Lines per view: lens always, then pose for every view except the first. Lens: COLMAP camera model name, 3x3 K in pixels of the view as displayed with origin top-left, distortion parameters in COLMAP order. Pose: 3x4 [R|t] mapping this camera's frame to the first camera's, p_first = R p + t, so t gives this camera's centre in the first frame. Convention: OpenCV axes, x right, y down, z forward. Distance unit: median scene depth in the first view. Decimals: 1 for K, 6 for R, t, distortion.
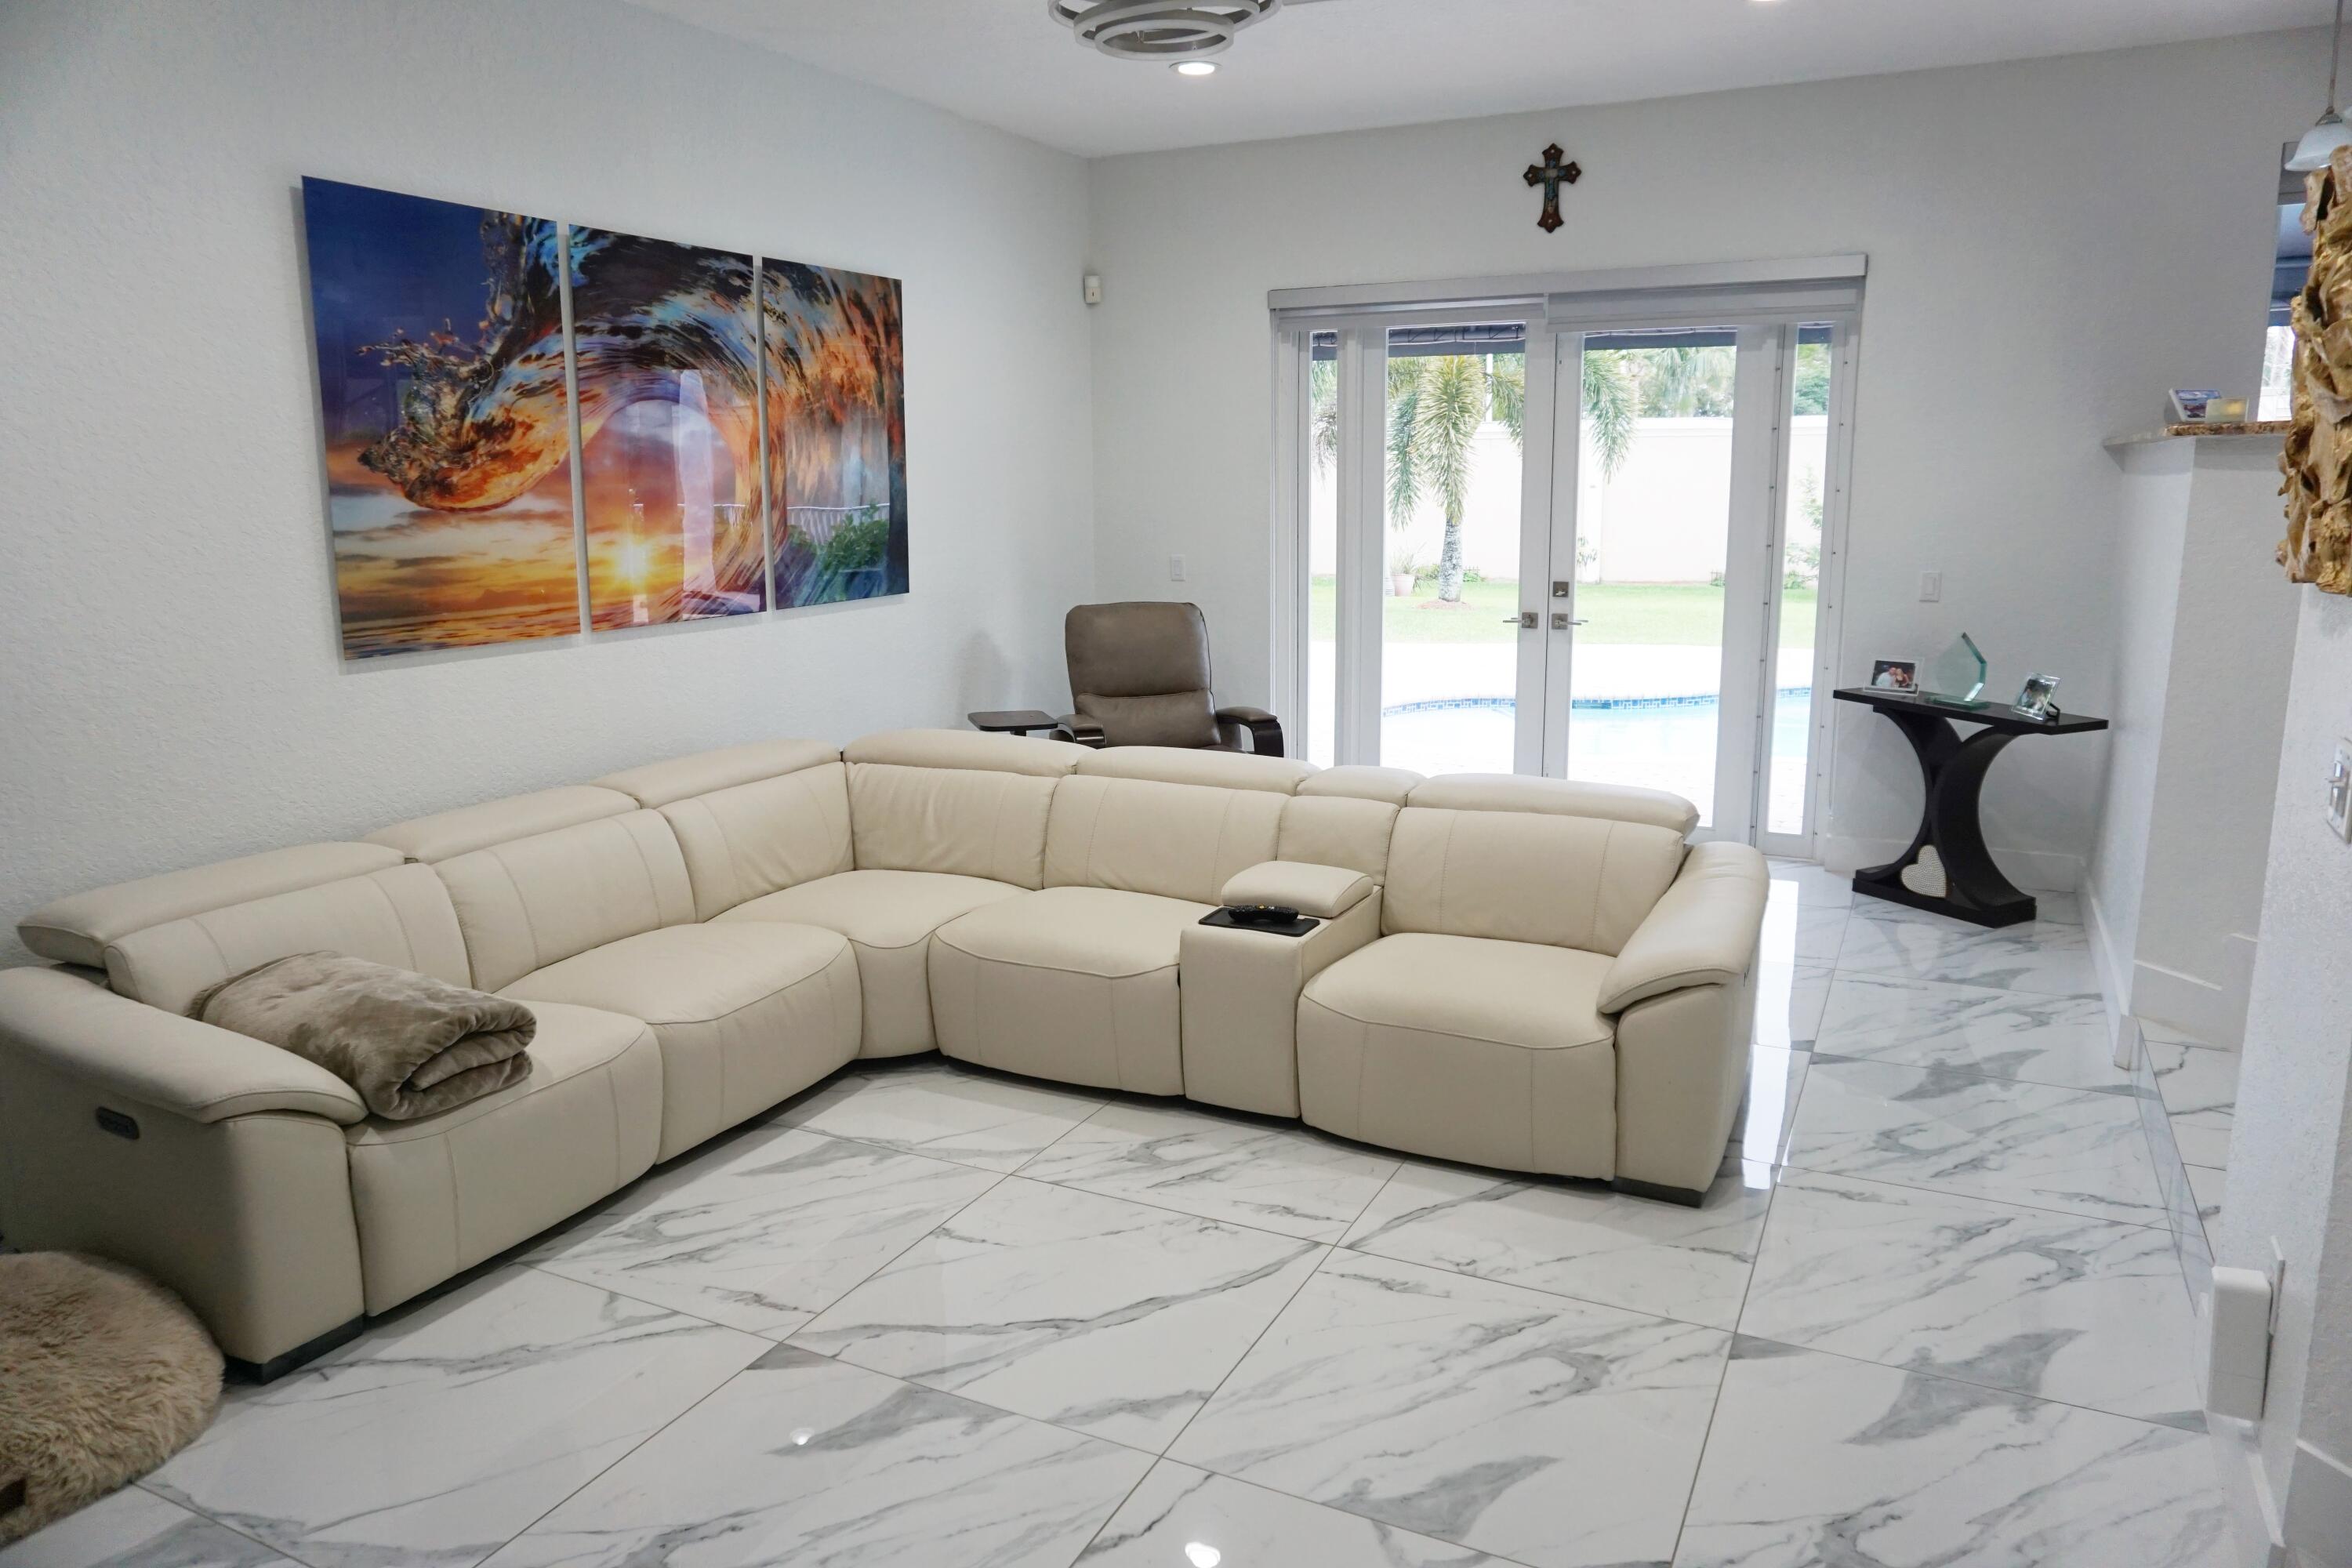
lens RADIAL K [[1569.5, 0, 1172.3], [0, 1569.5, 767.6], [0, 0, 1]] dist [-0.048506, 0.038391]
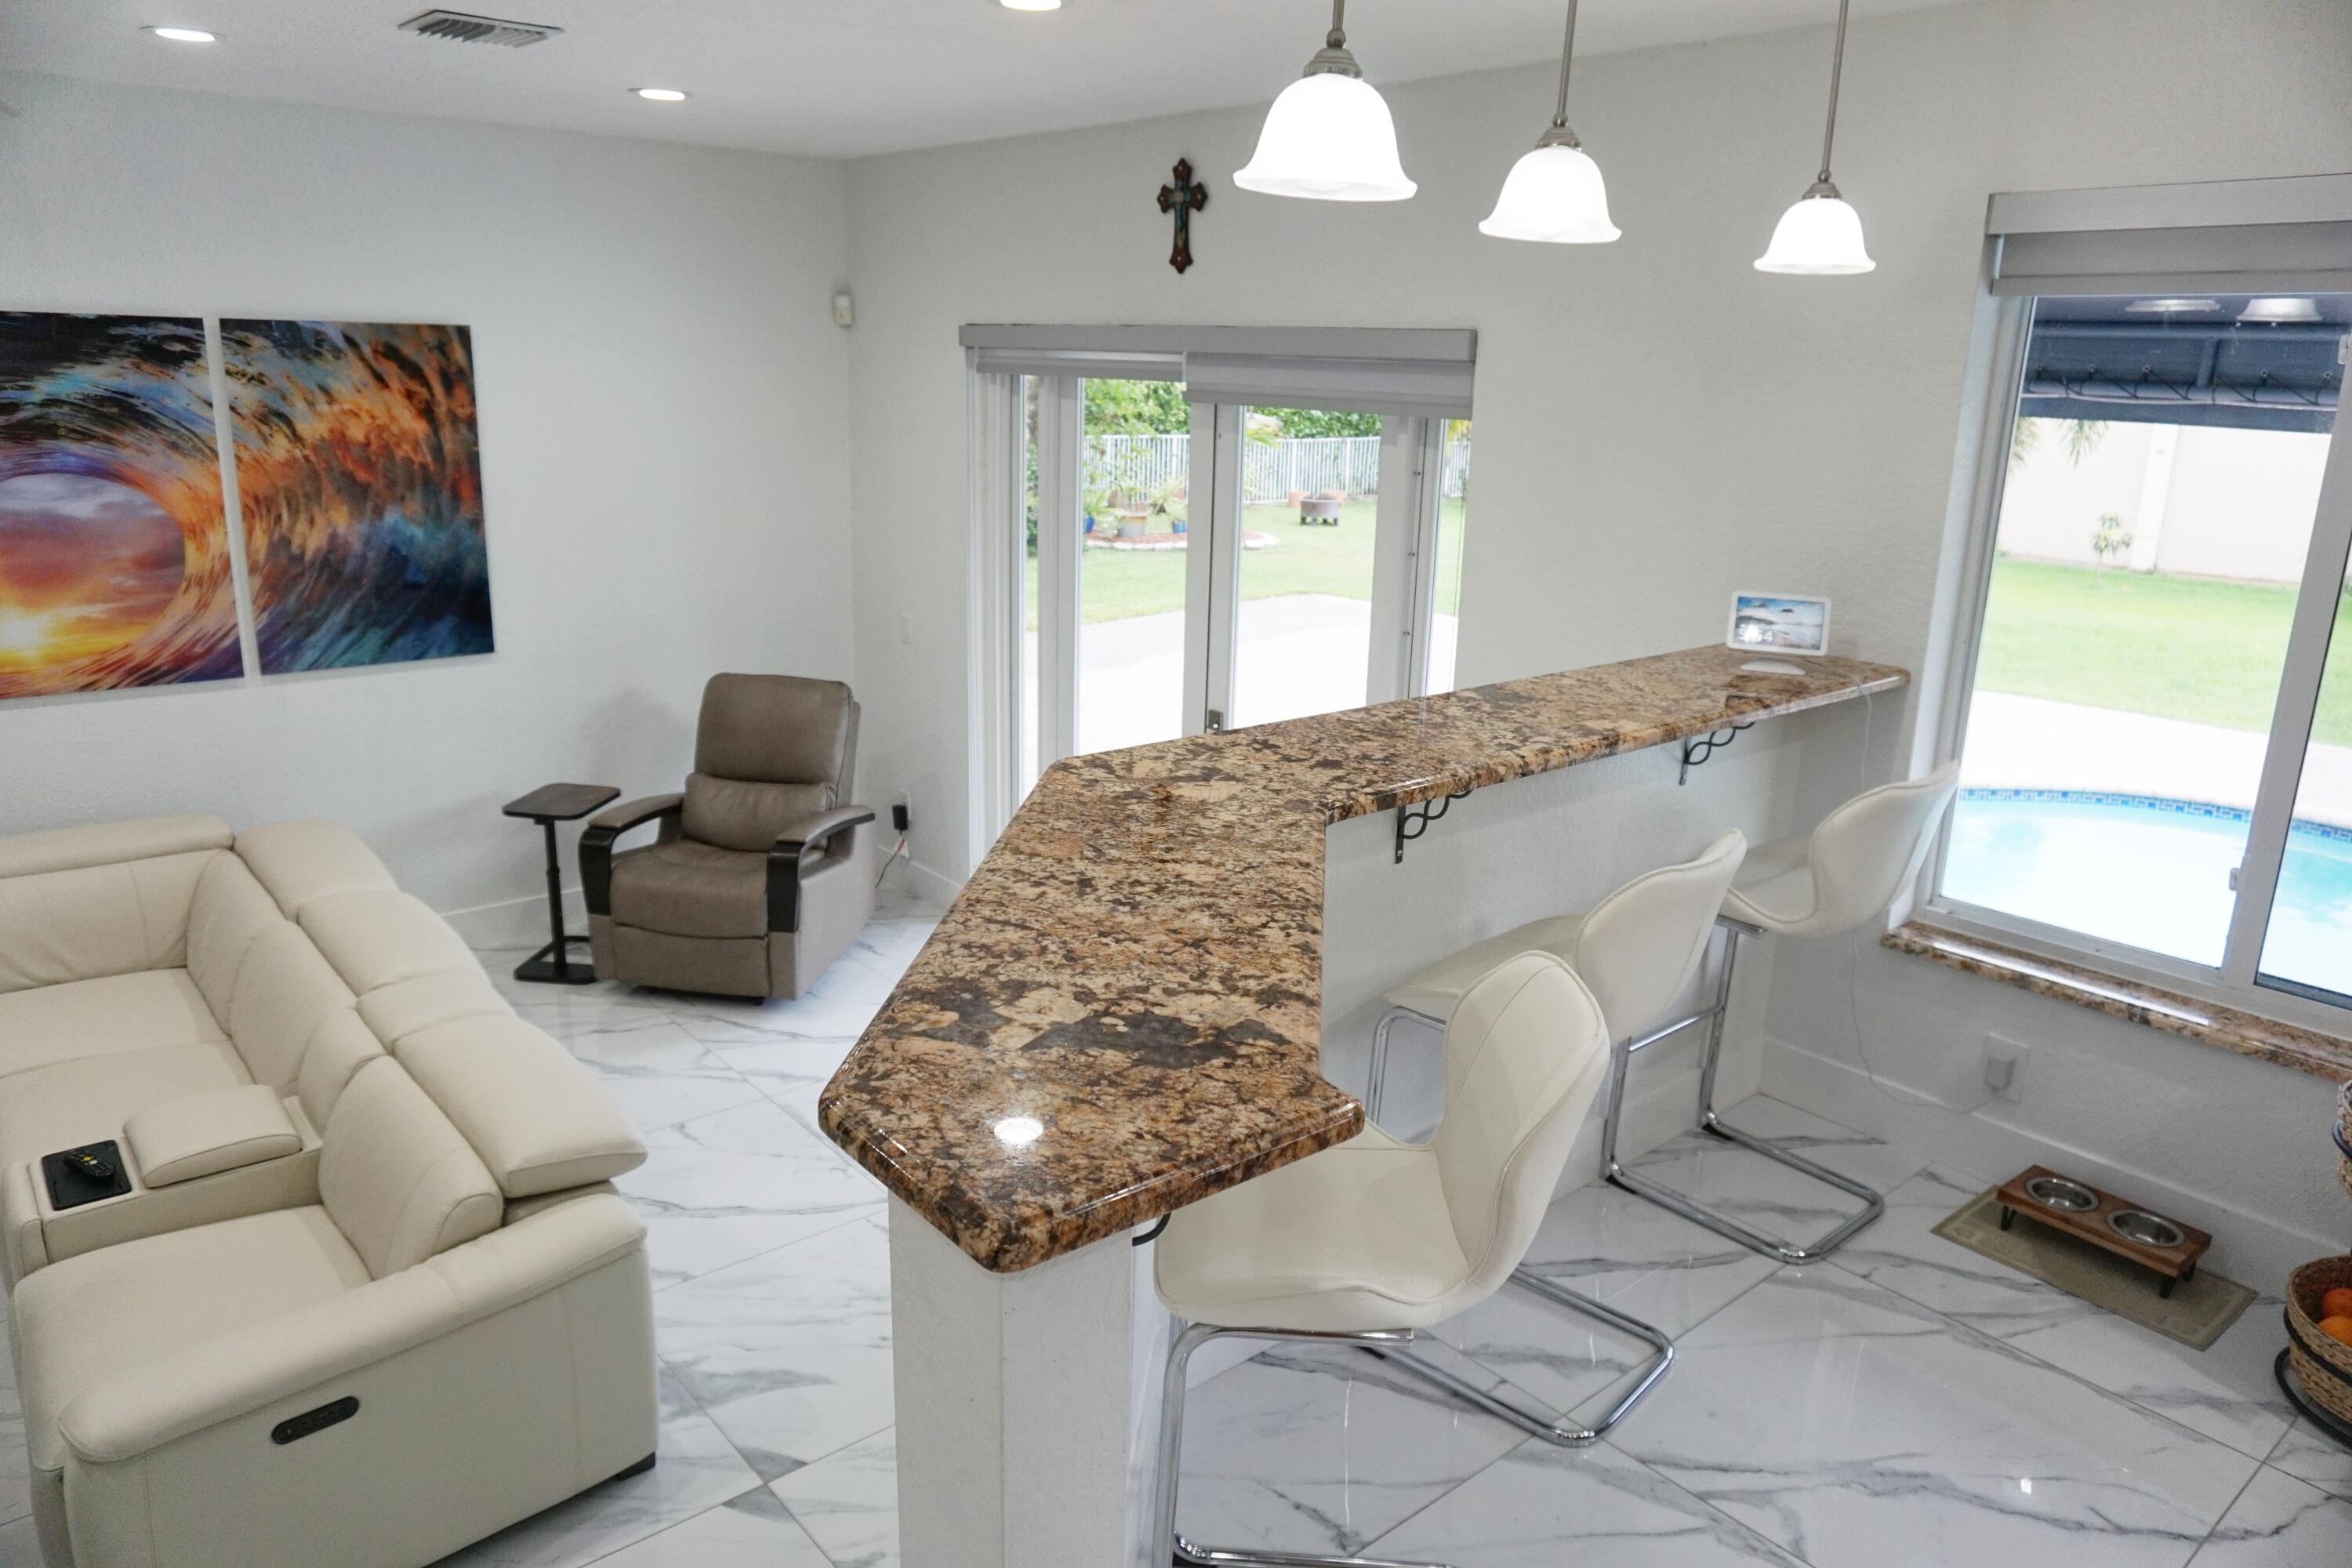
lens RADIAL K [[1569.5, 0, 1172.5], [0, 1569.5, 775.6], [0, 0, 1]] dist [-0.048506, 0.038391]
pose [[0.917872, 0.139773, -0.371449, 0.809830], [-0.112654, 0.989192, 0.093849, -0.244004], [0.380552, -0.044296, 0.923698, 0.390180]]
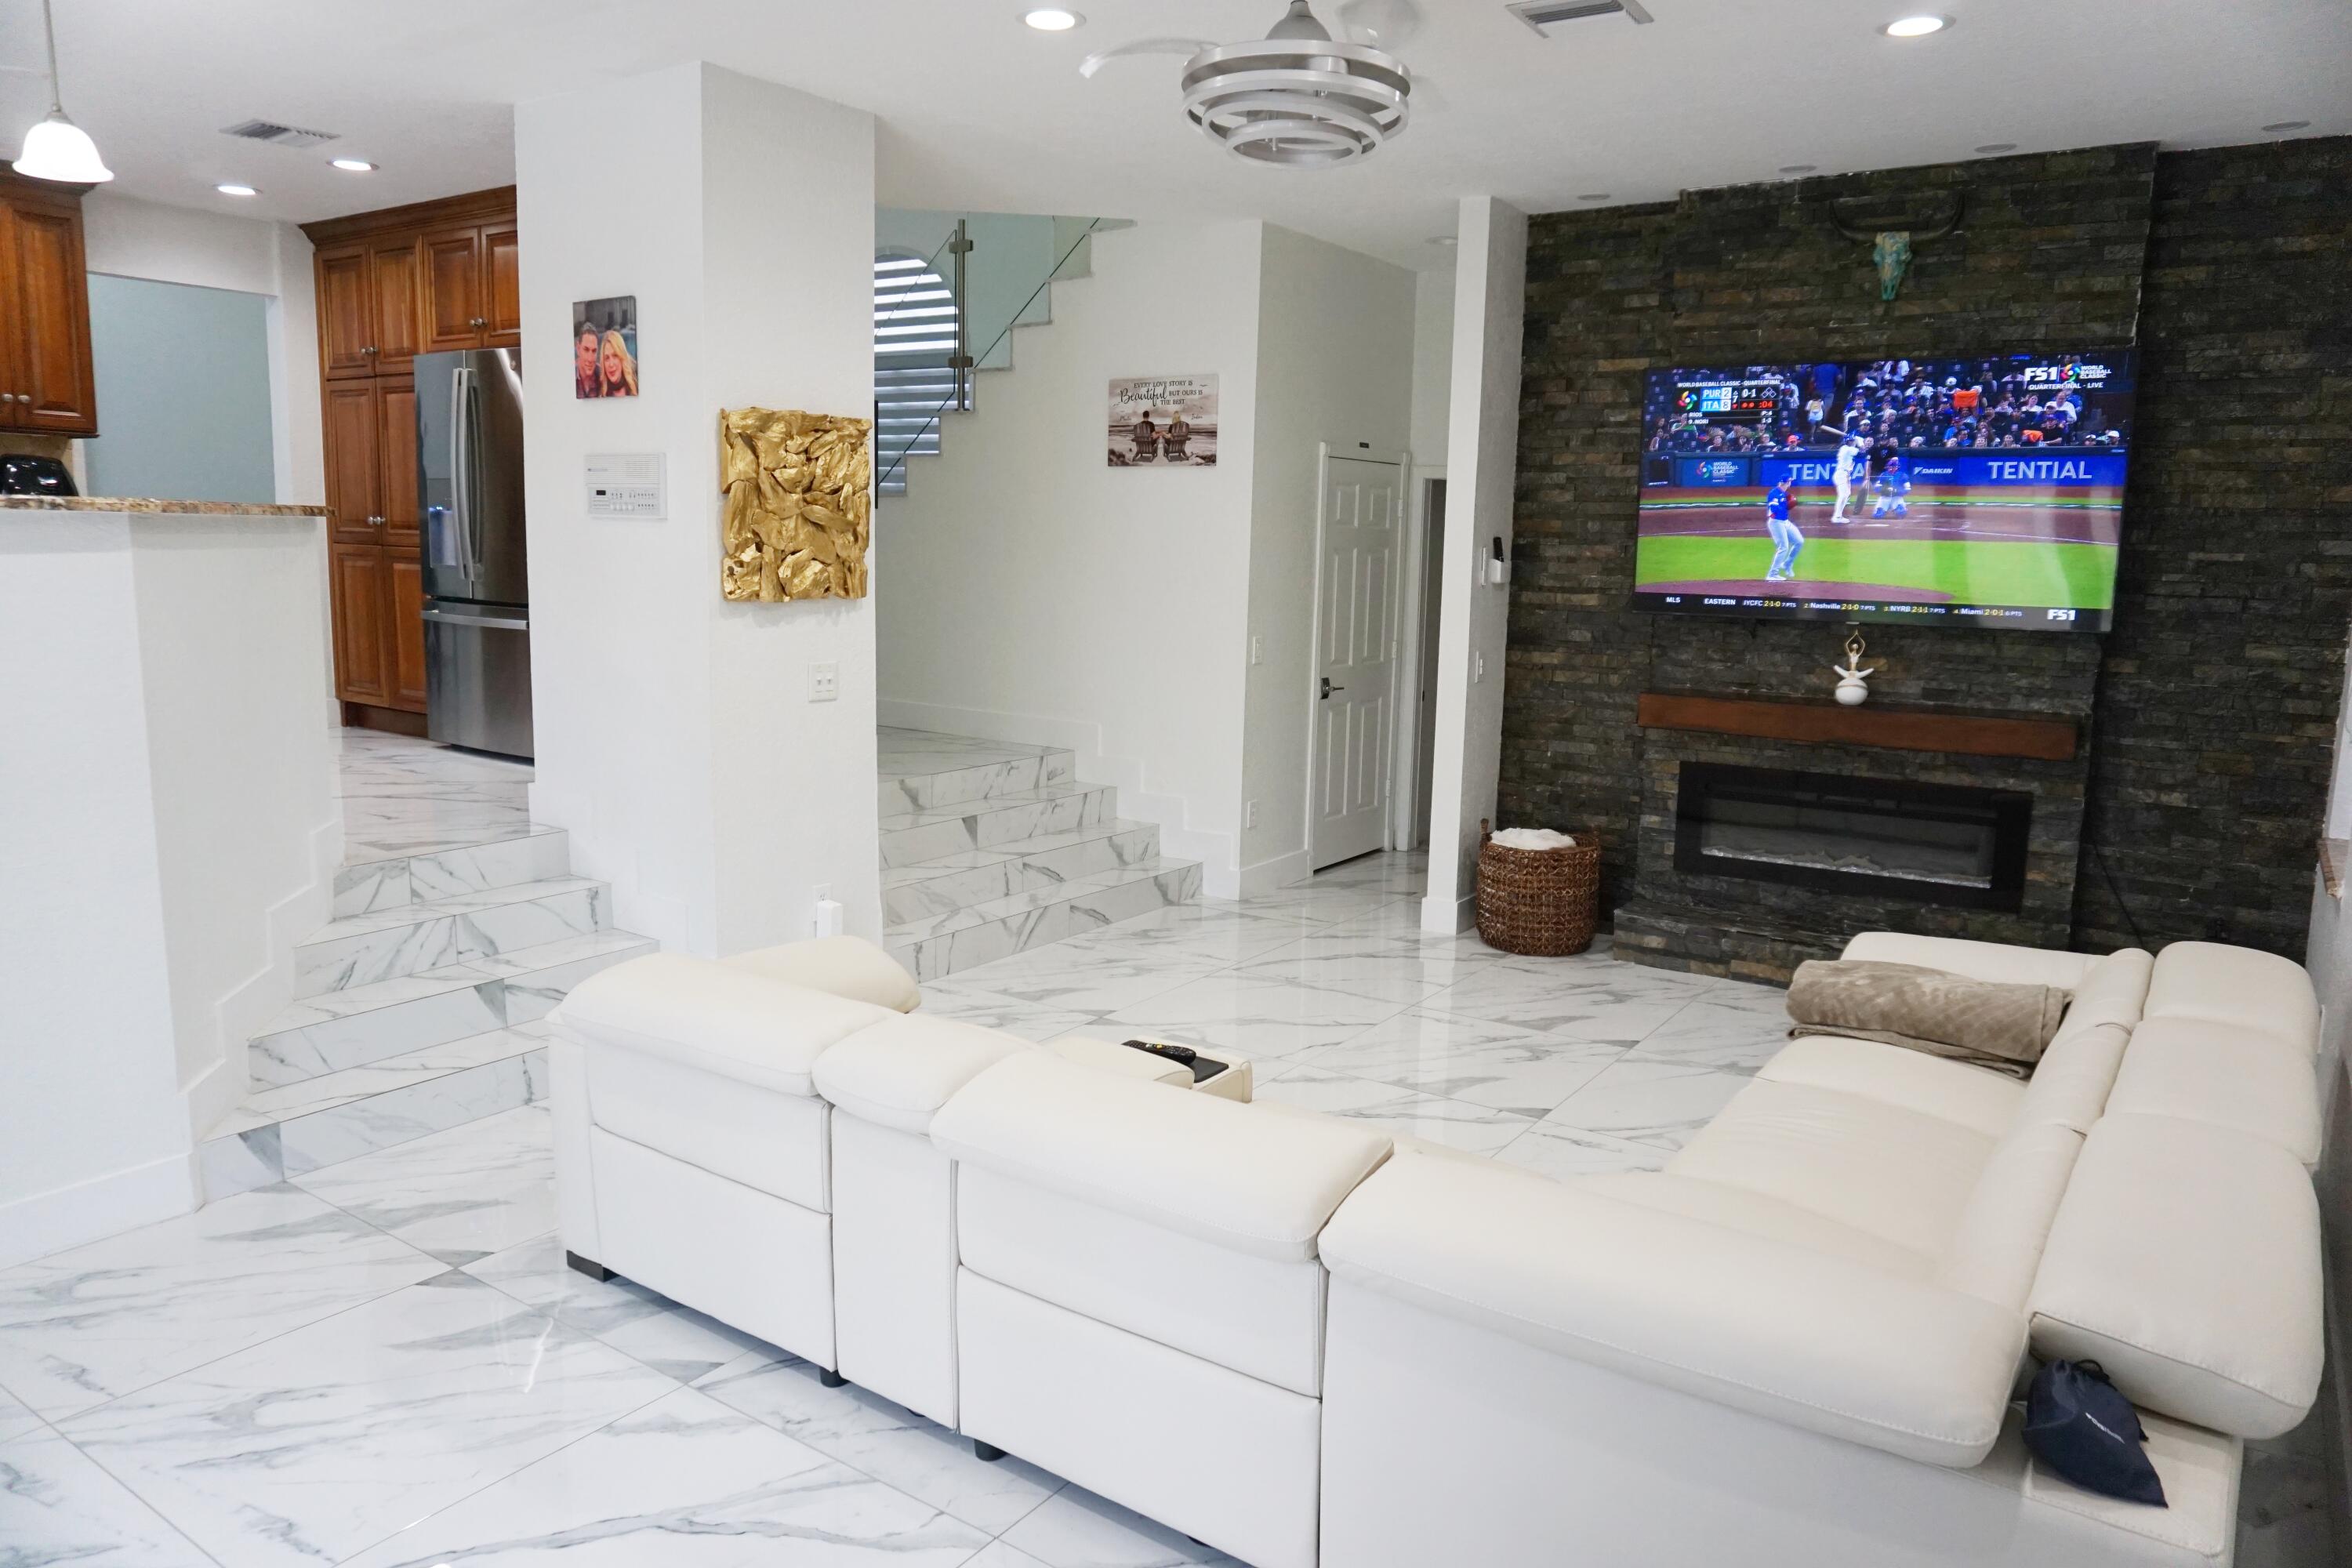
lens RADIAL K [[1569.5, 0, 1166.1], [0, 1569.5, 786.0], [0, 0, 1]] dist [-0.048506, 0.038391]
pose [[-0.990188, -0.033030, 0.135781, -0.054589], [0.014218, 0.942810, 0.333028, -0.311856], [-0.139016, 0.331691, -0.933089, 1.593594]]
